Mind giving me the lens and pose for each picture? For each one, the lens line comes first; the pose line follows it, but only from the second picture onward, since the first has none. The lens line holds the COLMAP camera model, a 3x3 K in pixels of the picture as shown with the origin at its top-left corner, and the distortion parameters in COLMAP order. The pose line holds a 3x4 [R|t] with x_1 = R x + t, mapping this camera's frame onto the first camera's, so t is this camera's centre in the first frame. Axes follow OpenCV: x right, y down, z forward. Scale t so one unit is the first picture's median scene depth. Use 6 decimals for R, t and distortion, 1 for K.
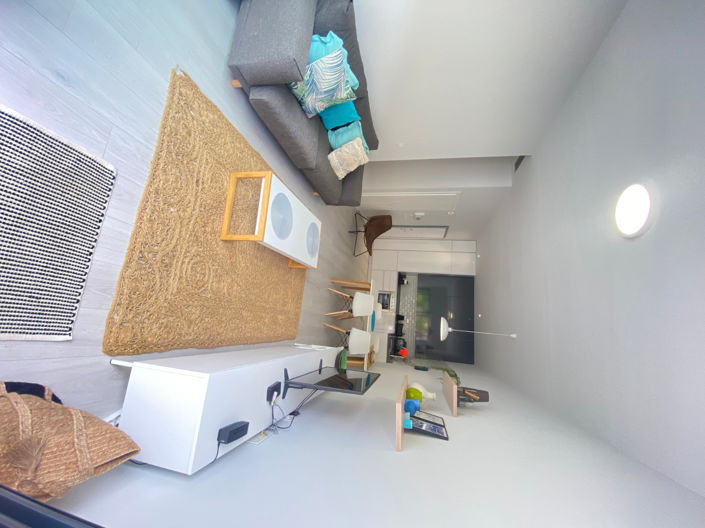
lens RADIAL K [[281.8, 0, 344.4], [0, 281.8, 263.4], [0, 0, 1]] dist [0.000815, 0.000057]
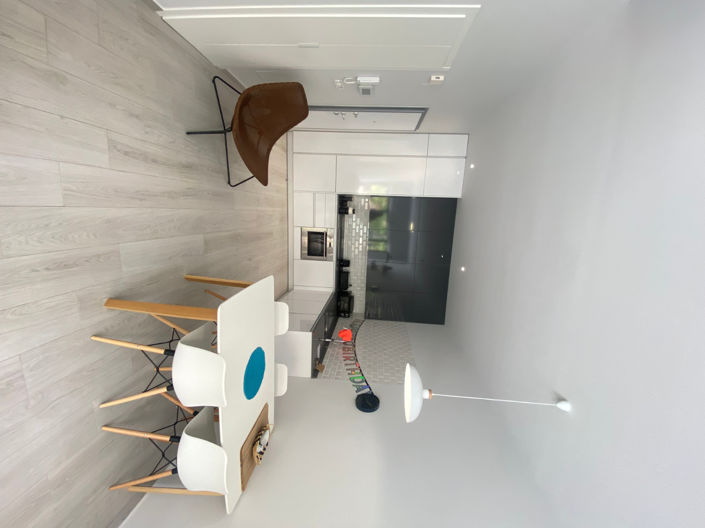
lens RADIAL K [[282.4, 0, 352.5], [0, 282.4, 264.0], [0, 0, 1]] dist [0.000334, -0.000061]
pose [[0.986012, -0.087629, 0.141780, 0.136213], [0.023924, 0.916239, 0.399917, -0.078705], [-0.164949, -0.390931, 0.905519, 0.438629]]
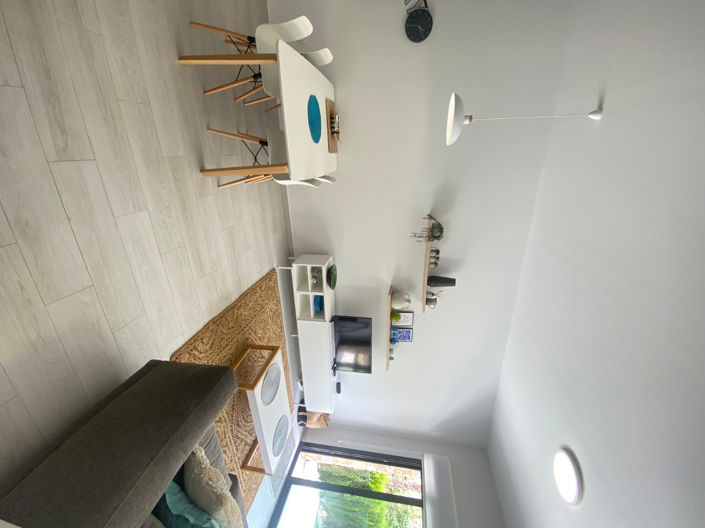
lens RADIAL K [[282.4, 0, 352.5], [0, 282.4, 264.0], [0, 0, 1]] dist [0.000334, -0.000061]
pose [[0.935261, -0.158279, -0.316598, 0.187436], [0.178863, -0.560514, 0.808599, -0.220623], [-0.305441, -0.812879, -0.495917, 0.695376]]
